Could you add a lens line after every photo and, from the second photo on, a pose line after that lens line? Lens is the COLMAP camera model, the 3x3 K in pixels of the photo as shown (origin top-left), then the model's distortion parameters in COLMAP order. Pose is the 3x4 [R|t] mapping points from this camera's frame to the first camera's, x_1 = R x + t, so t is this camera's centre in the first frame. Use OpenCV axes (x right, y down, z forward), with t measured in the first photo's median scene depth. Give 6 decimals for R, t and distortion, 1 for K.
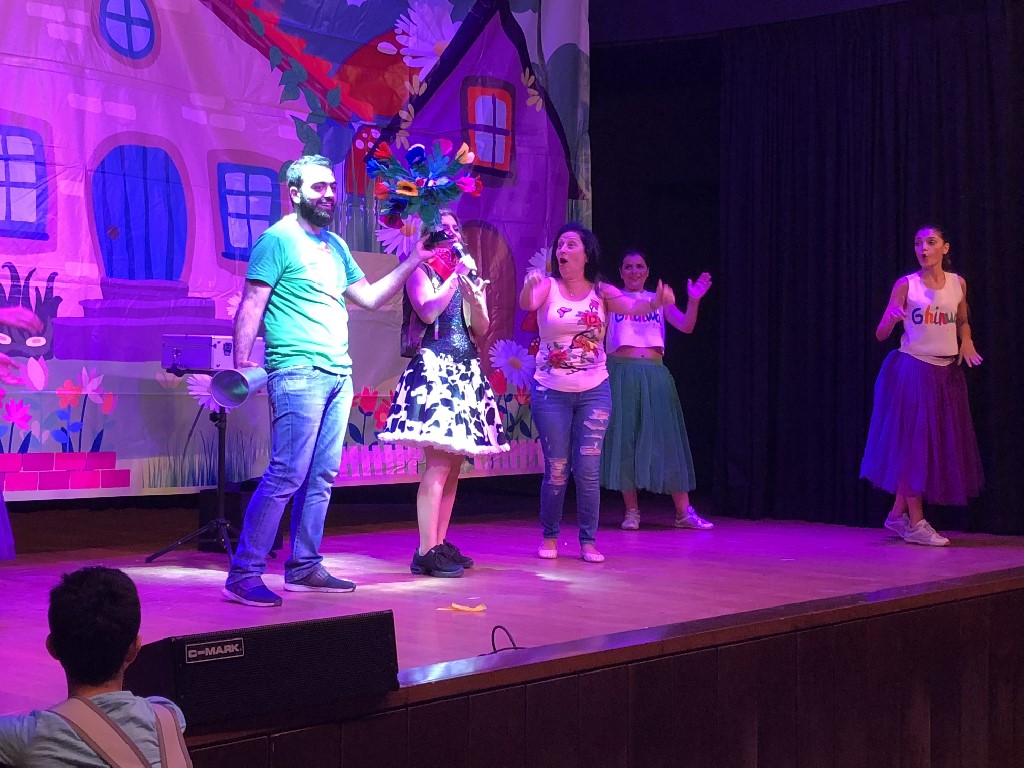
lens RADIAL K [[1658.9, 0, 496.2], [0, 1658.9, 420.3], [0, 0, 1]] dist [0.025979, 0.000000]
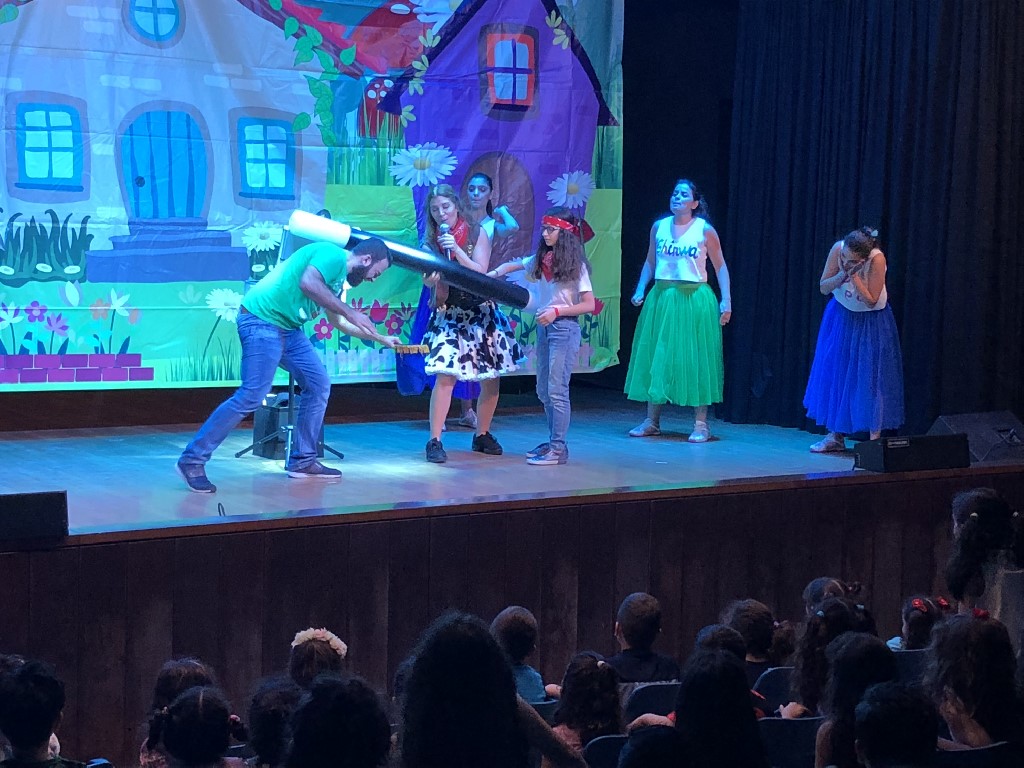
lens RADIAL K [[1994.8, 0, 489.9], [0, 1994.8, 393.5], [0, 0, 1]] dist [0.077493, 0.000000]
pose [[0.966501, 0.036395, -0.254069, 0.393067], [-0.018379, 0.997168, 0.072928, -0.063279], [0.256004, -0.065815, 0.964433, -0.388542]]
